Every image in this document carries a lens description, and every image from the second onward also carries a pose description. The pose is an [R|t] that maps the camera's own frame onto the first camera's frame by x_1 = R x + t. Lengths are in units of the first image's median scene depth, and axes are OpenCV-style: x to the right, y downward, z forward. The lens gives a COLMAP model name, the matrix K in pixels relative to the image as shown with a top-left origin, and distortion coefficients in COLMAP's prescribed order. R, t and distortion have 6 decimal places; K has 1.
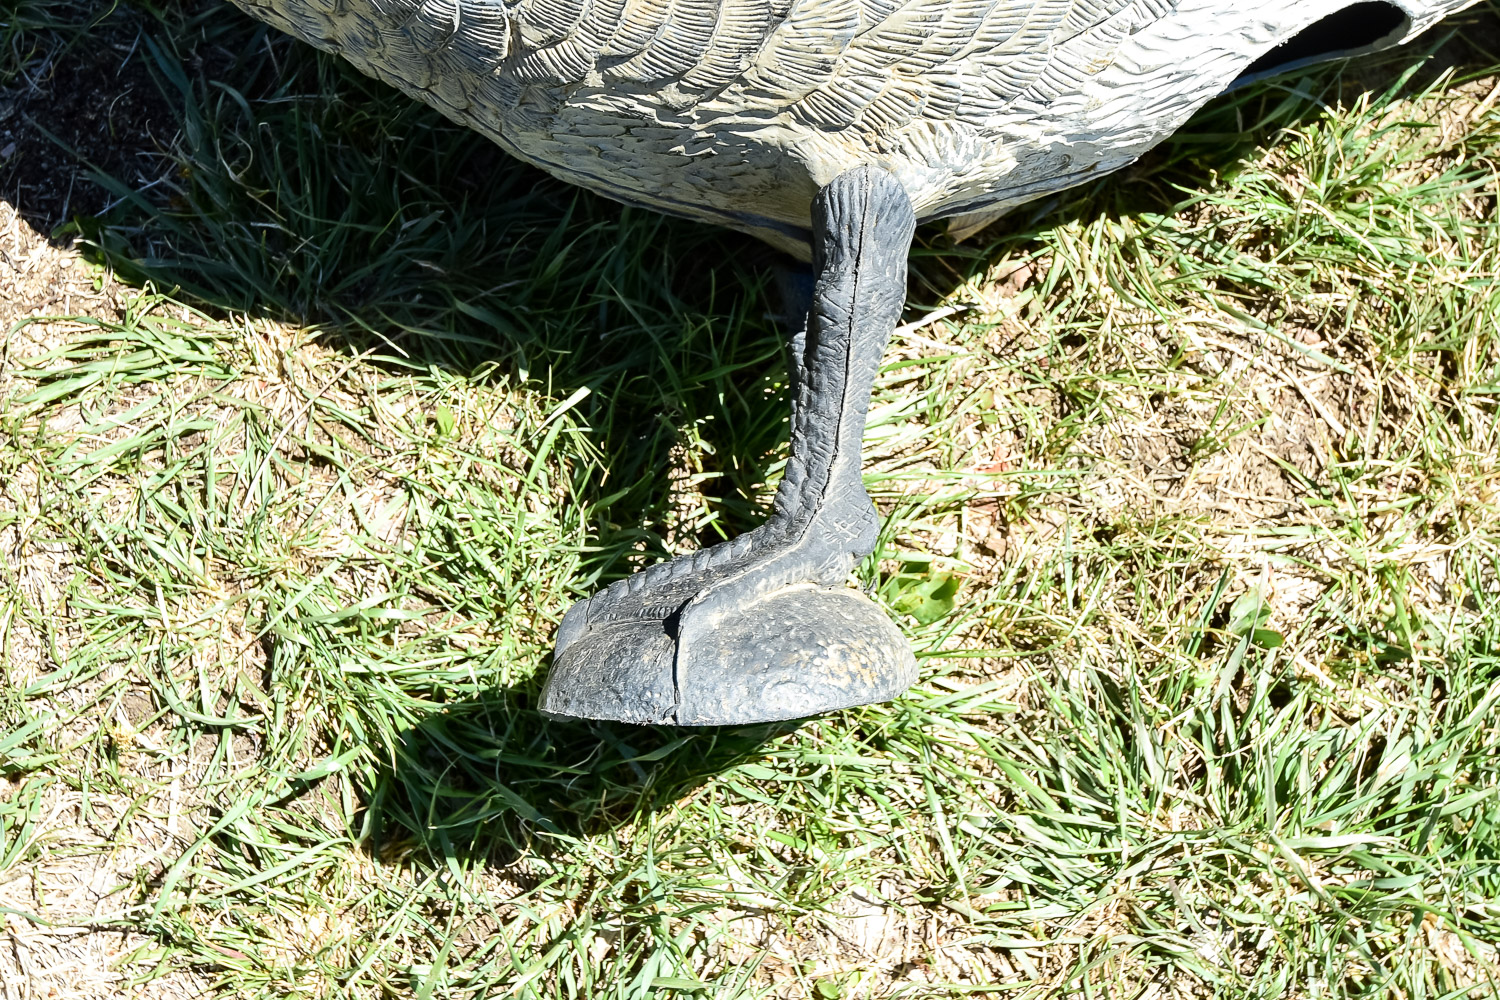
lens RADIAL K [[2187.3, 0, 742.8], [0, 2187.3, 499.1], [0, 0, 1]] dist [0.051889, 0.000000]
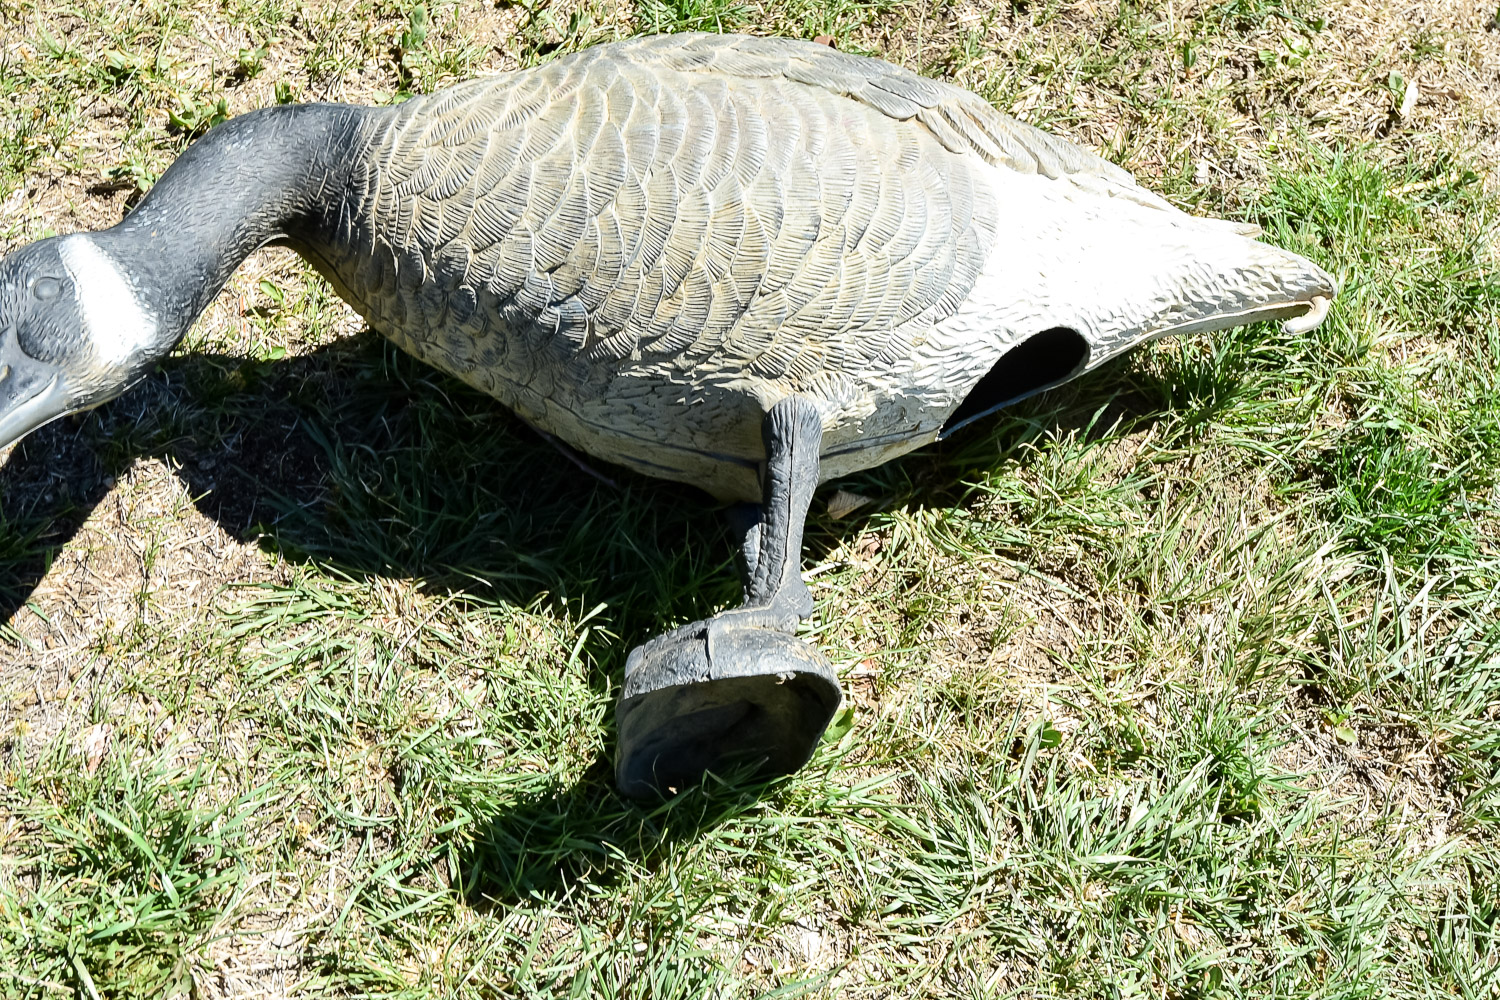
lens RADIAL K [[2187.3, 0, 812.1], [0, 2187.3, 489.2], [0, 0, 1]] dist [0.051889, 0.000000]
pose [[0.989639, -0.021911, 0.141899, -0.143934], [0.072934, 0.928004, -0.365362, 0.448555], [-0.123678, 0.371925, 0.919987, -0.472010]]
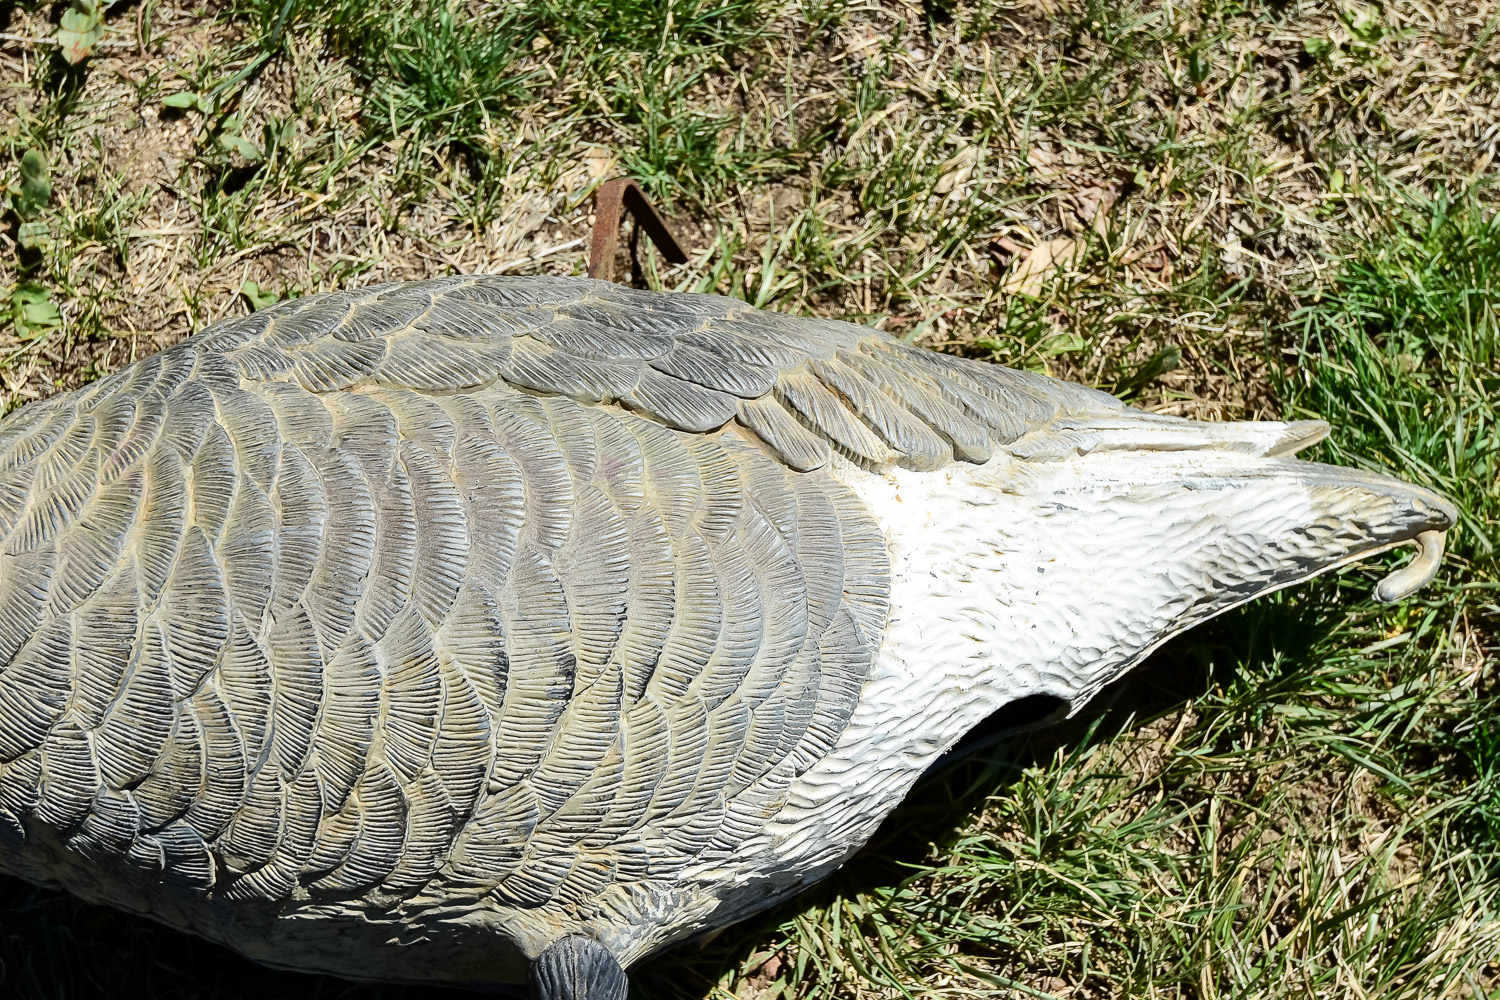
lens RADIAL K [[2187.3, 0, 749.9], [0, 2187.3, 495.0], [0, 0, 1]] dist [0.051889, 0.000000]
pose [[0.987485, -0.138632, 0.075191, 0.073425], [0.152790, 0.959113, -0.238240, -0.073602], [-0.039089, 0.246747, 0.968291, -0.054619]]
